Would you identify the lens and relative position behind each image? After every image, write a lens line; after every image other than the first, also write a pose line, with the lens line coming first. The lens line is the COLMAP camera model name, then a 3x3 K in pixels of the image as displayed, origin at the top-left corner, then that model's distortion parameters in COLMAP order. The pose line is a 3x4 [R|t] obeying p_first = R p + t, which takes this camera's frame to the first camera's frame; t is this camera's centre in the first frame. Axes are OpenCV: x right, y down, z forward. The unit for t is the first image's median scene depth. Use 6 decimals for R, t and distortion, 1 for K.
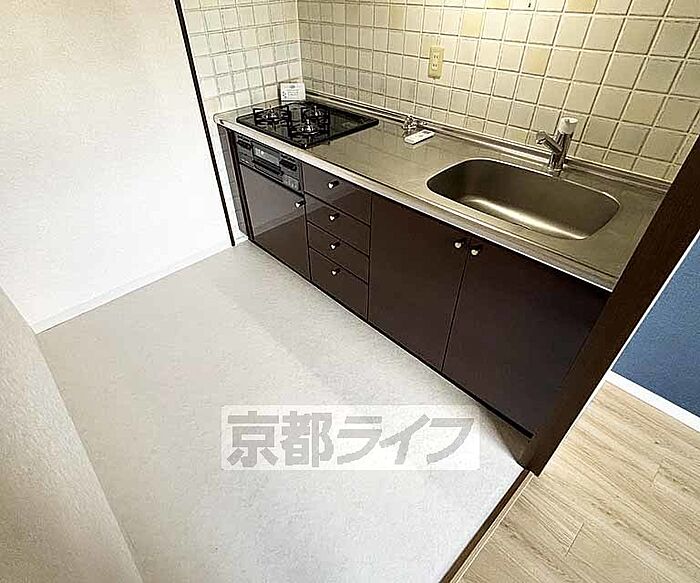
lens RADIAL K [[391.4, 0, 336.7], [0, 391.4, 291.5], [0, 0, 1]] dist [0.006874, -0.000237]
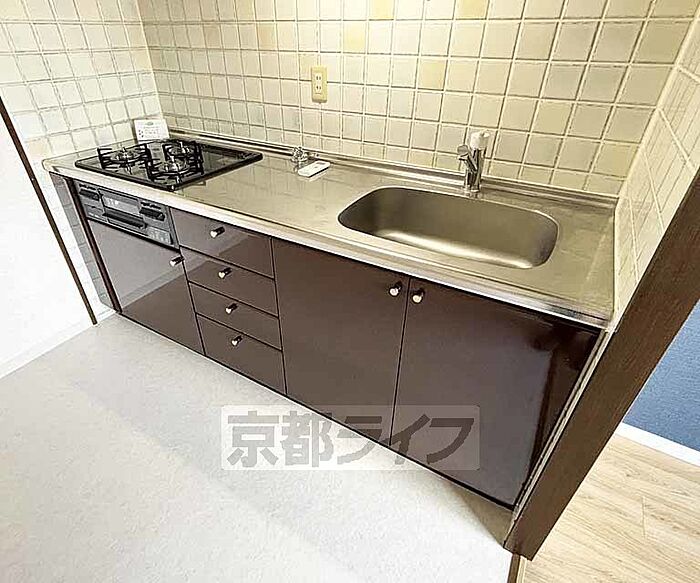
lens RADIAL K [[391.4, 0, 336.7], [0, 391.4, 291.5], [0, 0, 1]] dist [0.006874, -0.000237]
pose [[0.957128, -0.139074, 0.254095, 0.004857], [0.165827, 0.982310, -0.086994, -0.048780], [-0.237501, 0.125400, 0.963259, 0.199702]]
